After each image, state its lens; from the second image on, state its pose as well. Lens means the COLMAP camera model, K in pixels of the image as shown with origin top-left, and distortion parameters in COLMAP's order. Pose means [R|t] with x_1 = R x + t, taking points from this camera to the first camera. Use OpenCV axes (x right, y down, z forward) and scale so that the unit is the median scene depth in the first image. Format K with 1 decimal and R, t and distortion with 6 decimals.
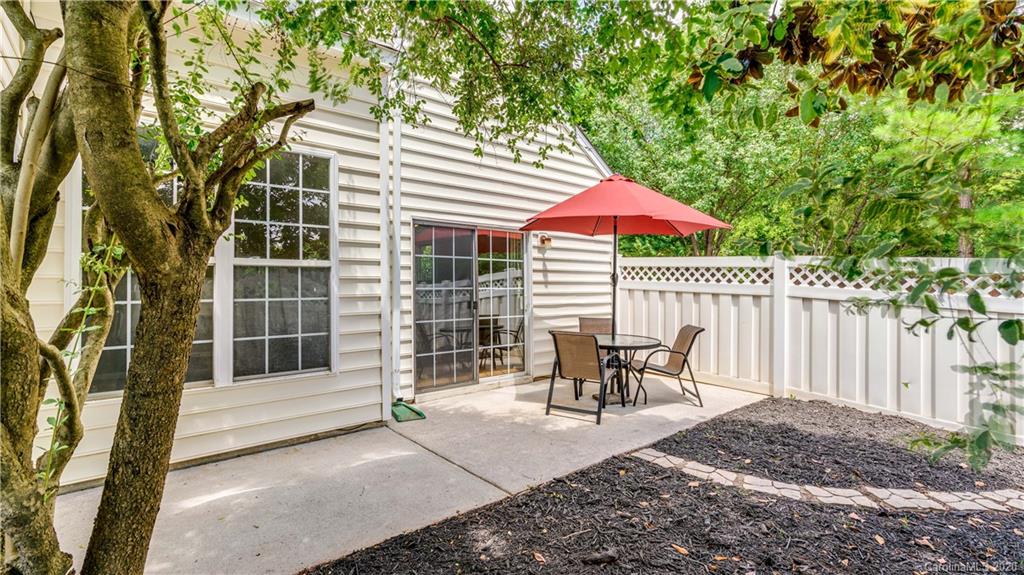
lens RADIAL K [[475.9, 0, 515.7], [0, 475.9, 292.0], [0, 0, 1]] dist [-0.004641, -0.000483]
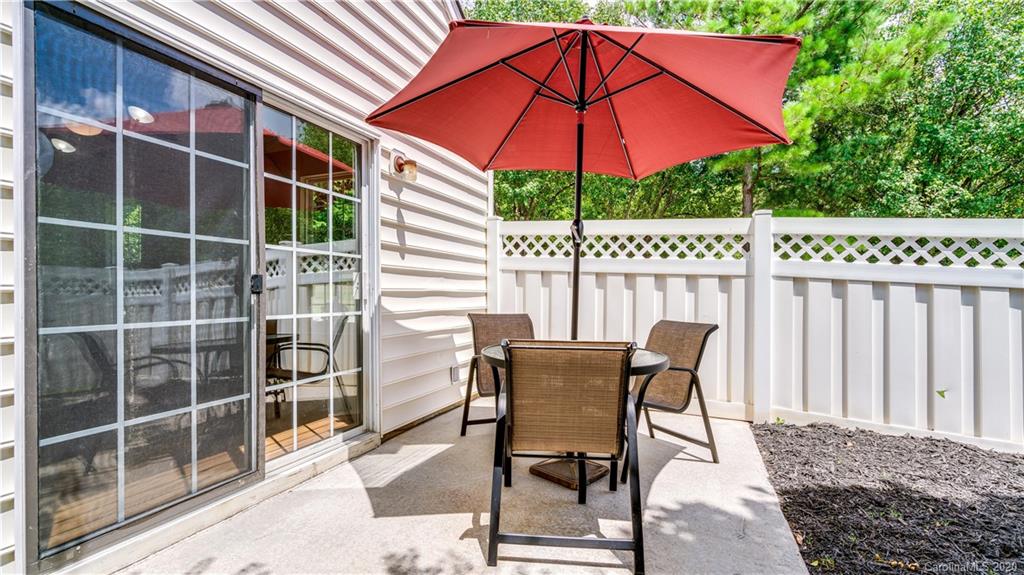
lens RADIAL K [[475.9, 0, 515.7], [0, 475.9, 292.0], [0, 0, 1]] dist [-0.004641, -0.000483]
pose [[0.885782, 0.005938, 0.464064, -0.078181], [0.001164, 0.999887, -0.015015, 0.041143], [-0.464100, 0.013840, 0.885675, 0.544456]]
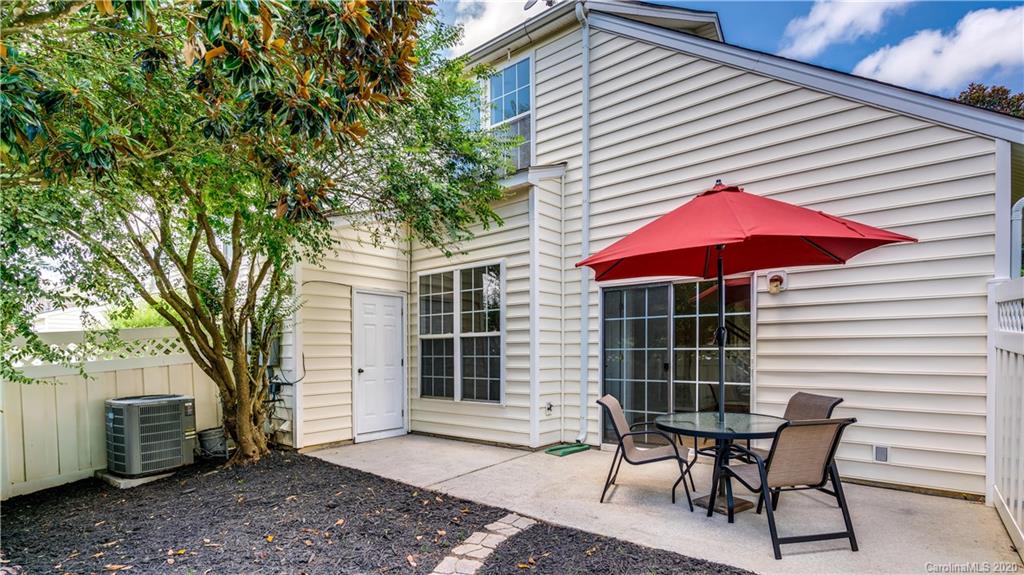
lens RADIAL K [[491.1, 0, 512.1], [0, 491.1, 362.7], [0, 0, 1]] dist [-0.000667, -0.000095]
pose [[0.162328, 0.019155, -0.986551, 0.819136], [-0.004720, 0.999815, 0.018636, 0.003133], [0.986726, 0.001632, 0.162388, 0.543181]]
